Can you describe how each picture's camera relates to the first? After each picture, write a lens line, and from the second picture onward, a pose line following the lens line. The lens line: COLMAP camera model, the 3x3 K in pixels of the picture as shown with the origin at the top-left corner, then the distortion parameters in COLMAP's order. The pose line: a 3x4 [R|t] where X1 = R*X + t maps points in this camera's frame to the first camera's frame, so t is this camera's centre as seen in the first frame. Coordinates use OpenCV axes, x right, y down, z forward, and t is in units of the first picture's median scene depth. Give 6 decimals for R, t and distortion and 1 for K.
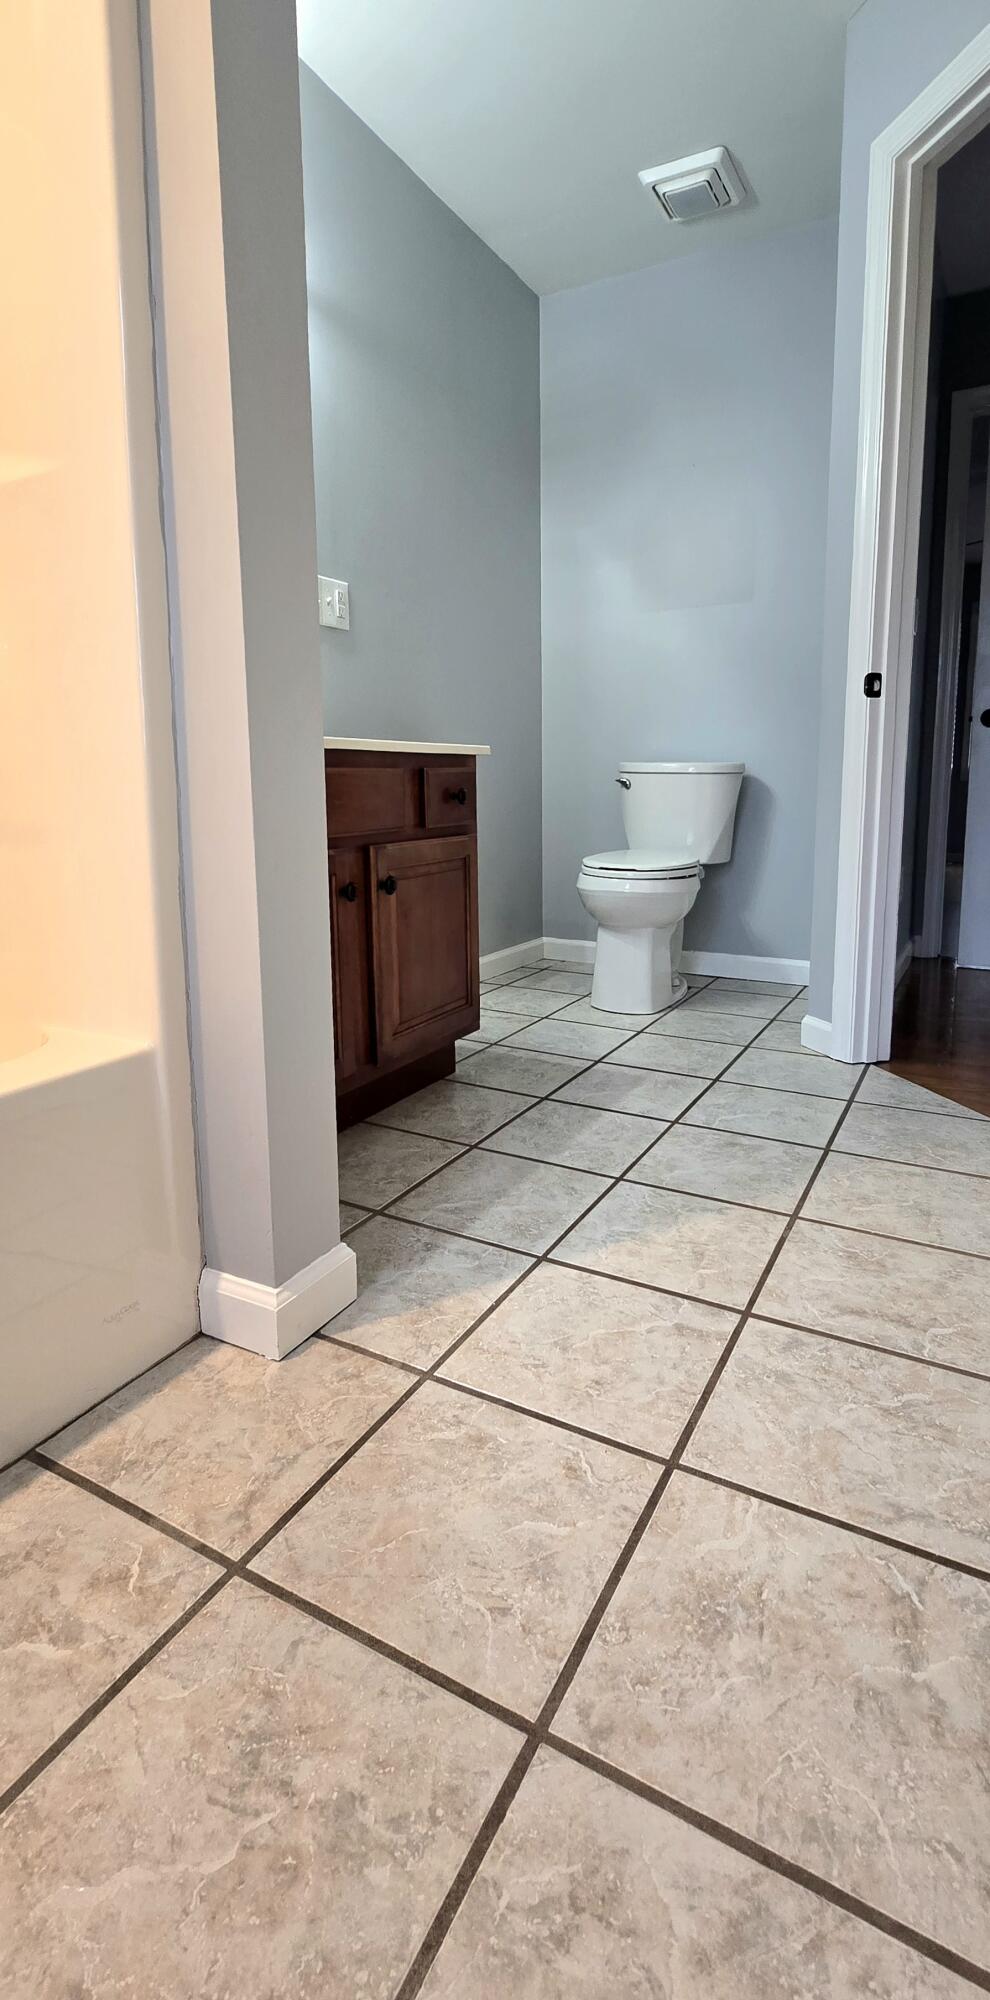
lens RADIAL K [[939.0, 0, 490.9], [0, 939.0, 929.8], [0, 0, 1]] dist [0.000620, 0.000187]
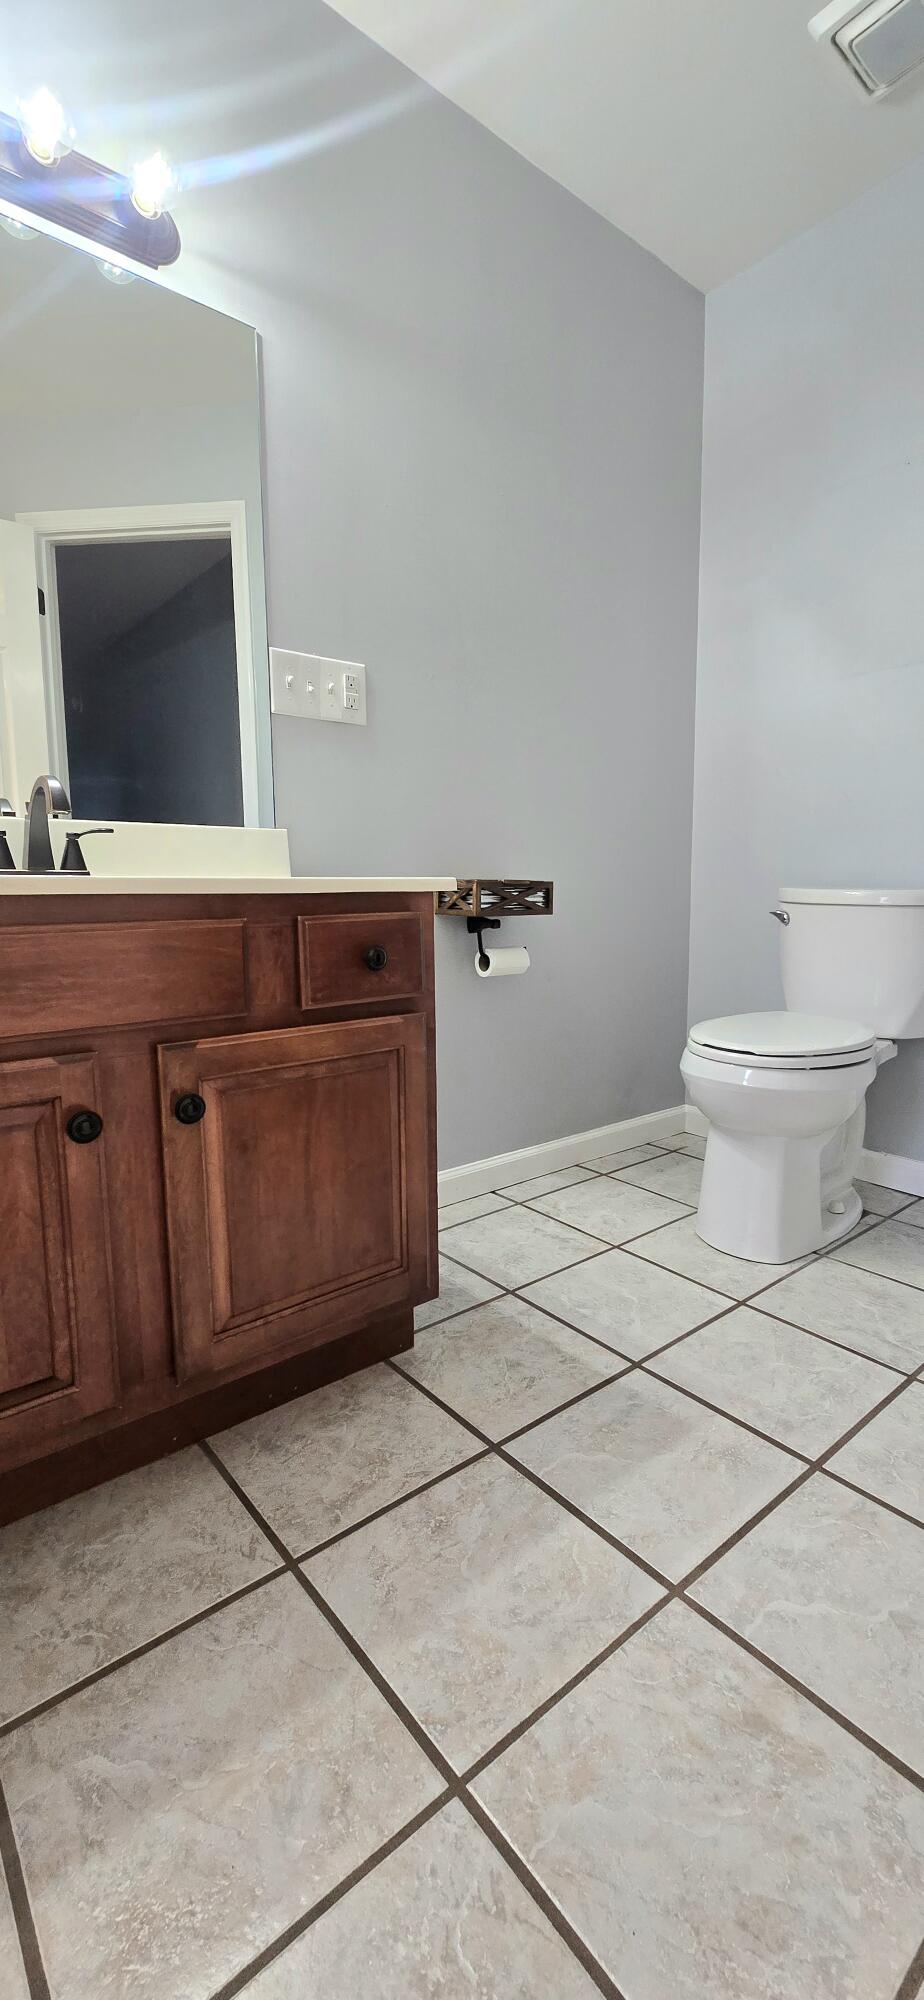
lens RADIAL K [[827.5, 0, 462.0], [0, 827.5, 1000.0], [0, 0, 1]] dist [-0.000729, -0.000693]
pose [[0.931611, 0.050242, -0.359968, 0.203037], [-0.058547, 0.998210, -0.012198, -0.098565], [0.358710, 0.032439, 0.932885, 0.444729]]
